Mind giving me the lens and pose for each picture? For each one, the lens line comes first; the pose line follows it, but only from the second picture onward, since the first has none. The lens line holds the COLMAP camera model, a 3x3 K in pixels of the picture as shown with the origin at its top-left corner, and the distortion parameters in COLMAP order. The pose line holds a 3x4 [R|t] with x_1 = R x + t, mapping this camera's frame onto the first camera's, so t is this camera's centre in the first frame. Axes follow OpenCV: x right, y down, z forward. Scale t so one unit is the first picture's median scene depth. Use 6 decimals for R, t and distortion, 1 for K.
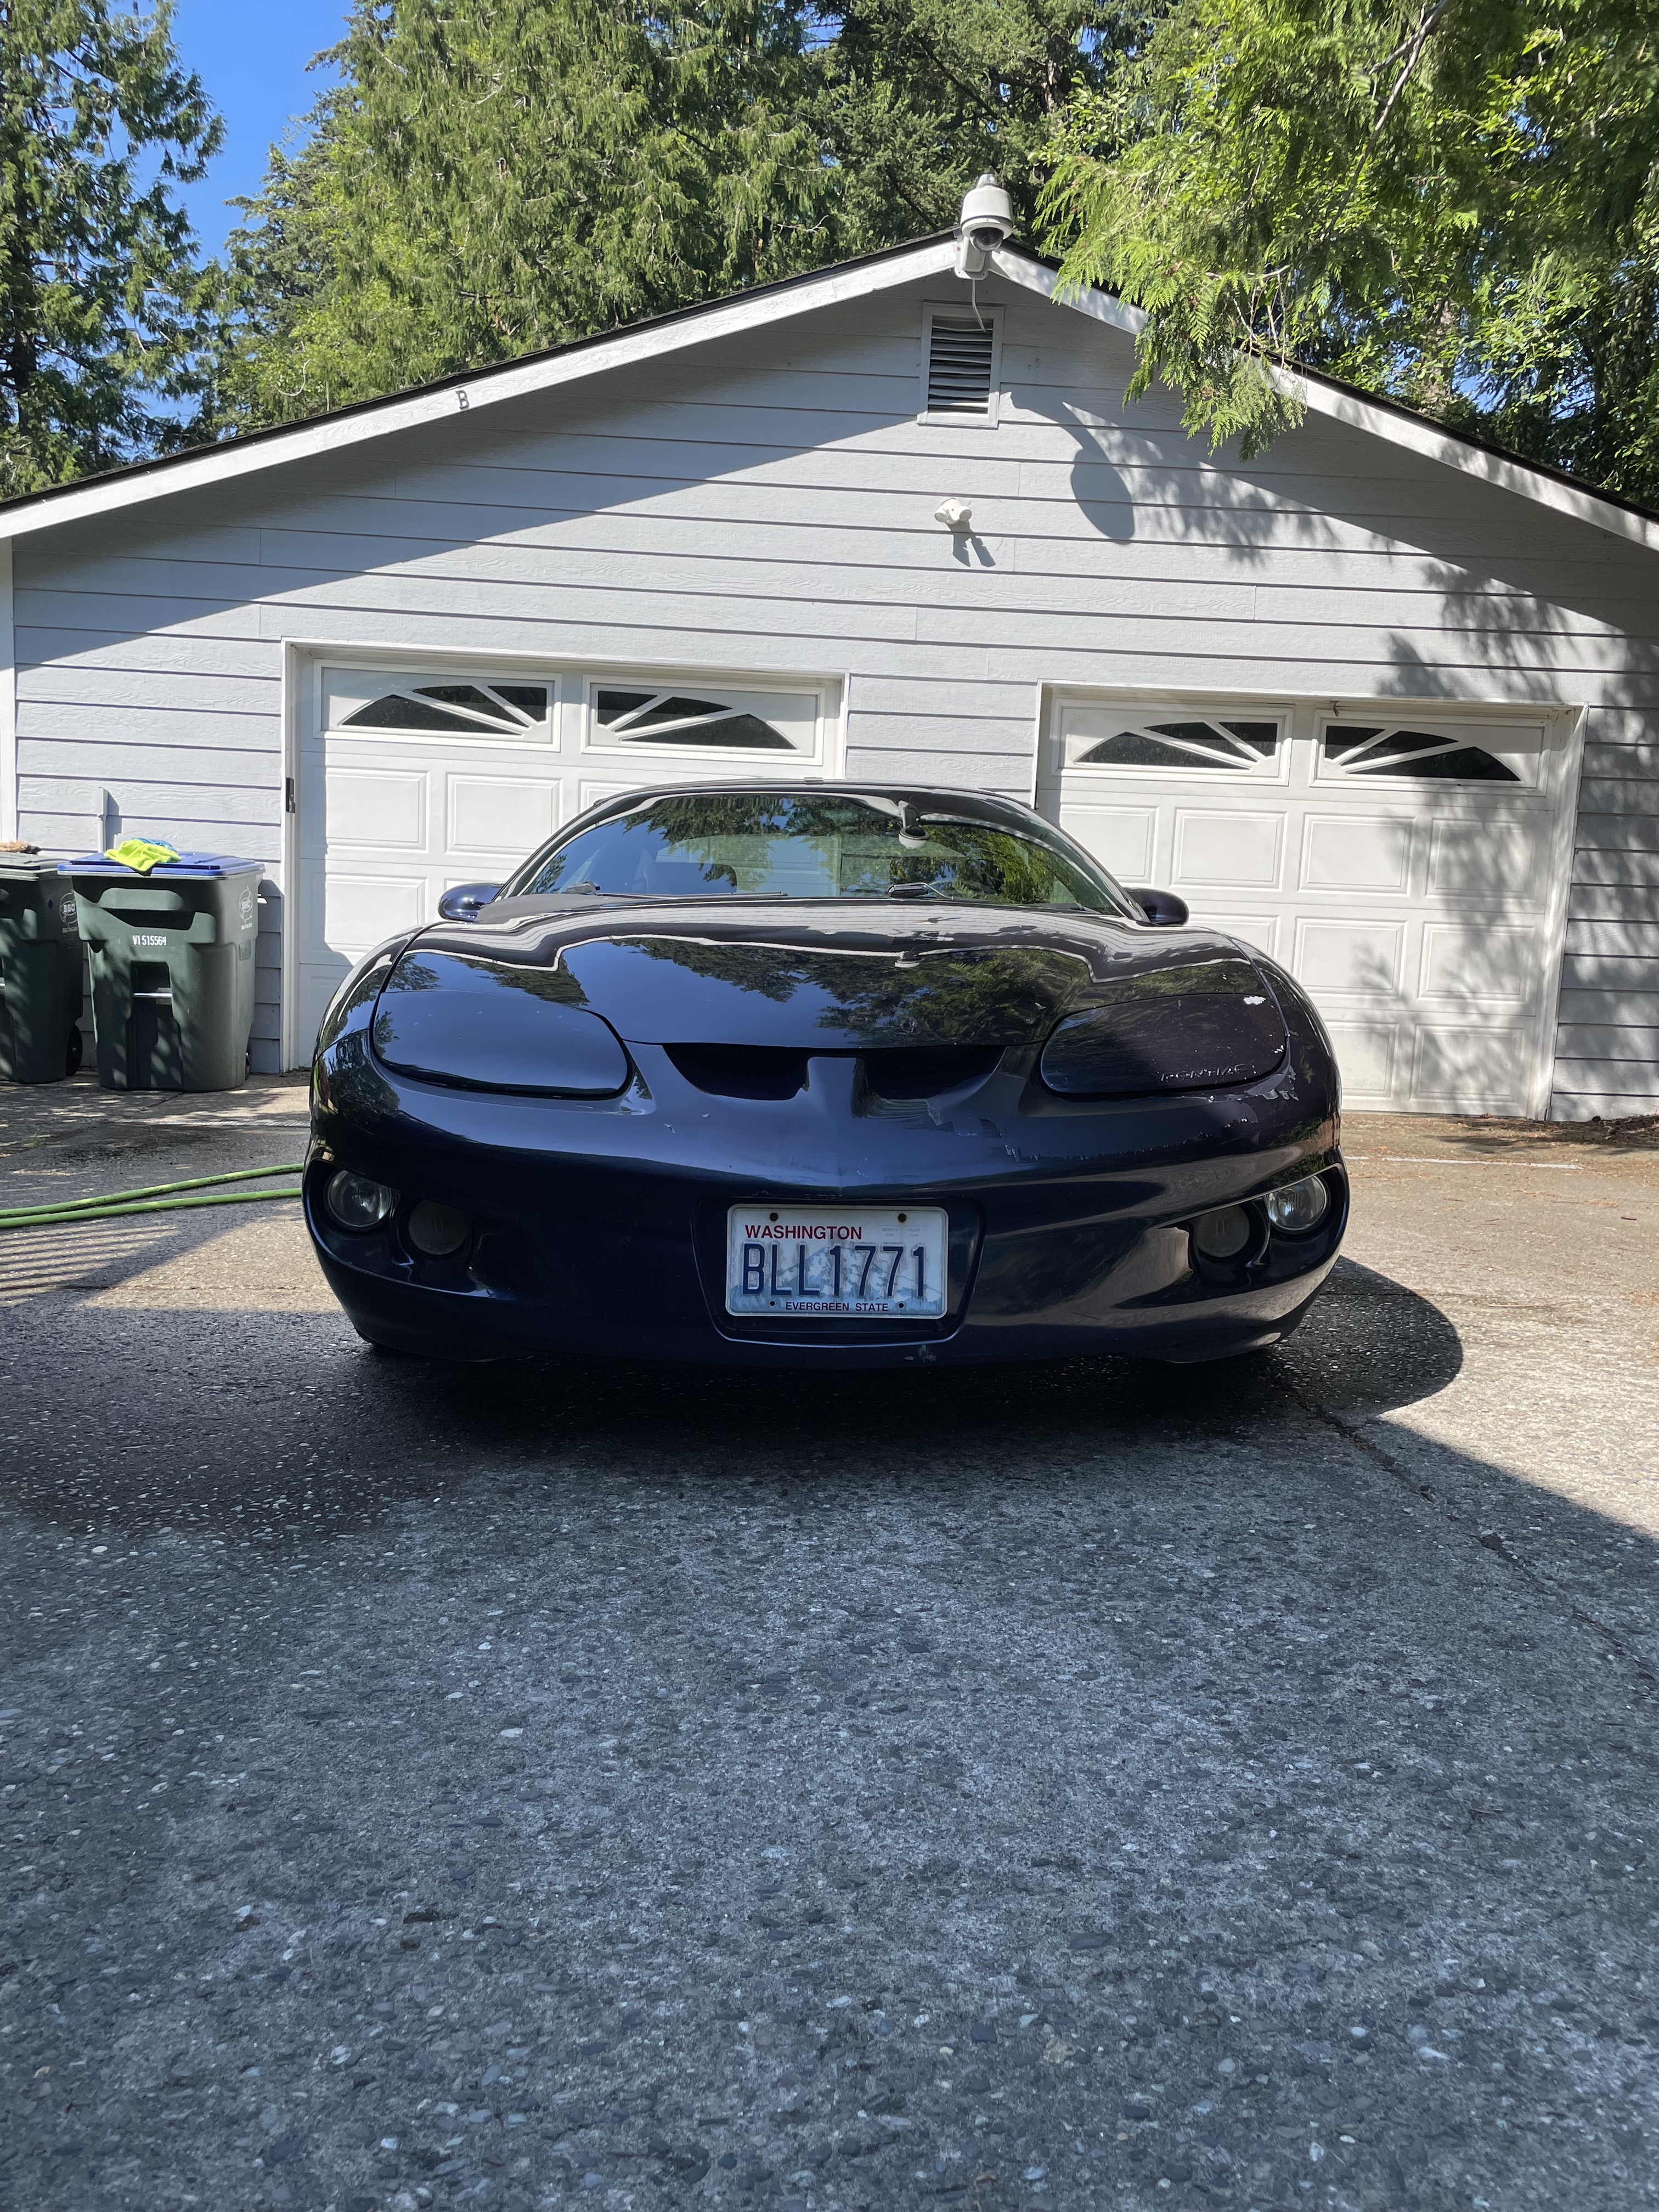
lens RADIAL K [[1638.6, 0, 829.5], [0, 1638.6, 1106.0], [0, 0, 1]] dist [0.065878, 0.000109]
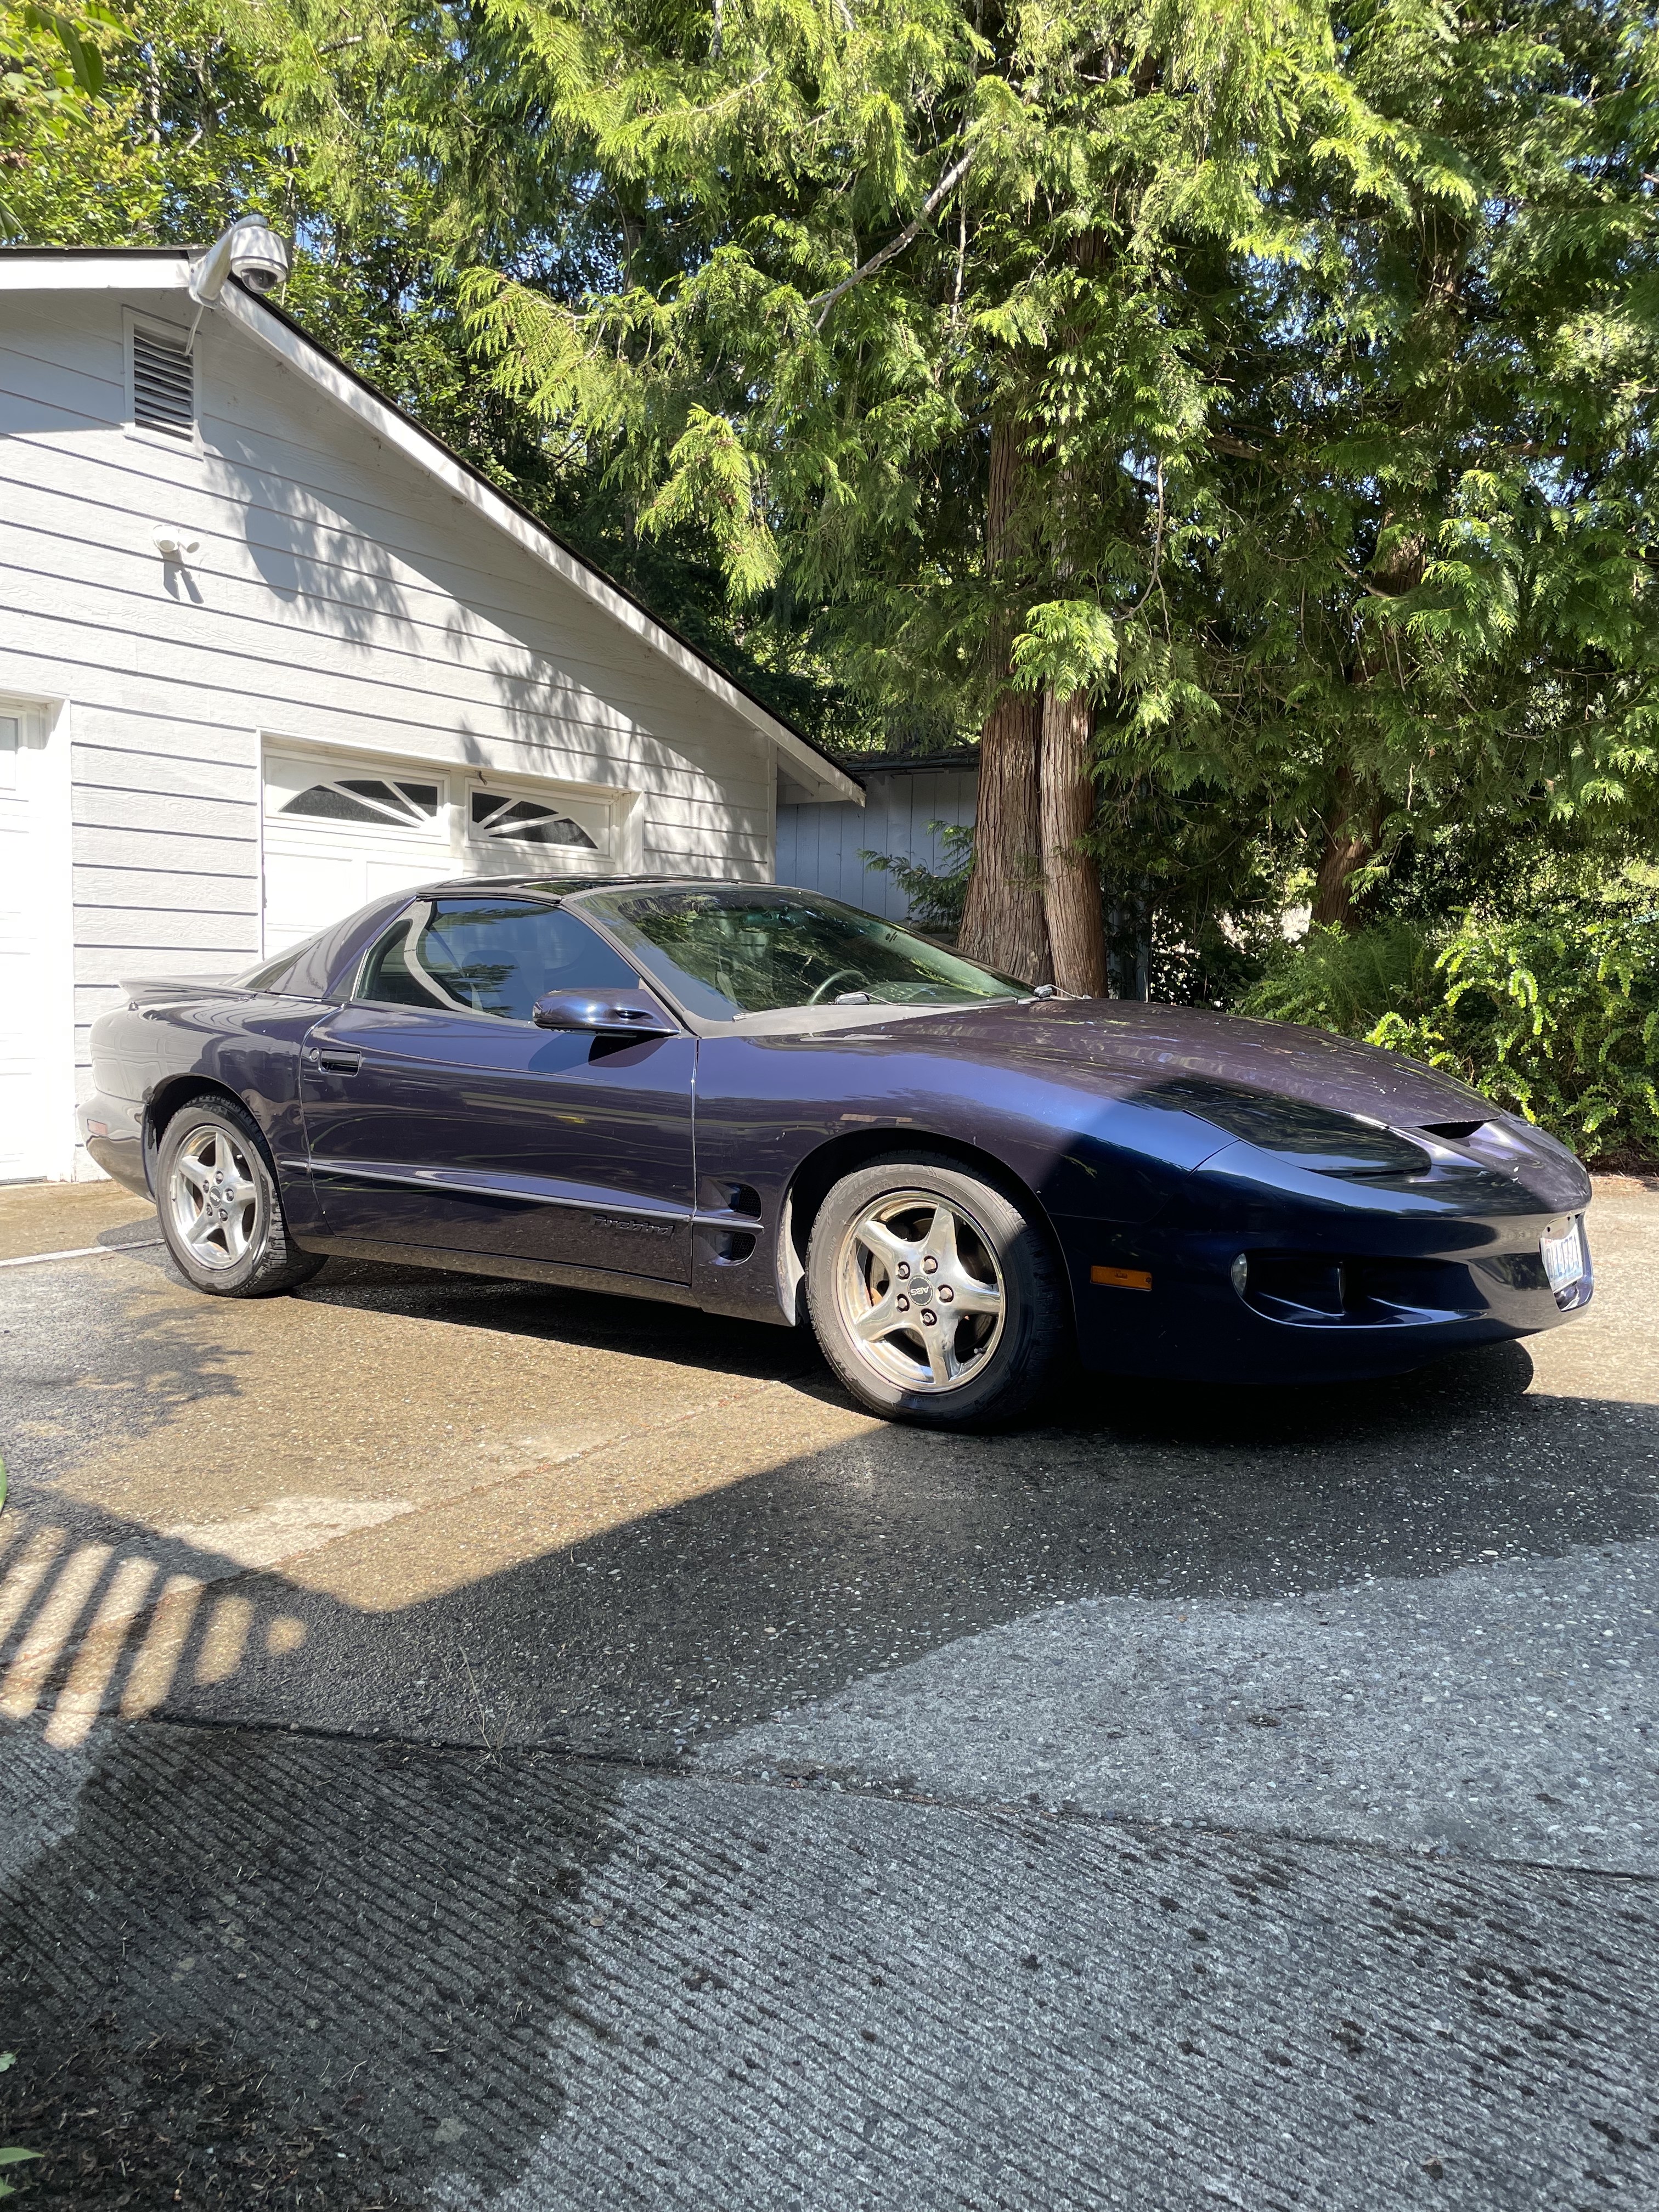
lens RADIAL K [[1703.8, 0, 829.5], [0, 1703.8, 1106.0], [0, 0, 1]] dist [0.007946, 0.002795]
pose [[0.619869, -0.084261, 0.780168, -0.465310], [0.083390, 0.995662, 0.041279, -0.053377], [-0.780262, 0.039470, 0.624206, 0.130074]]
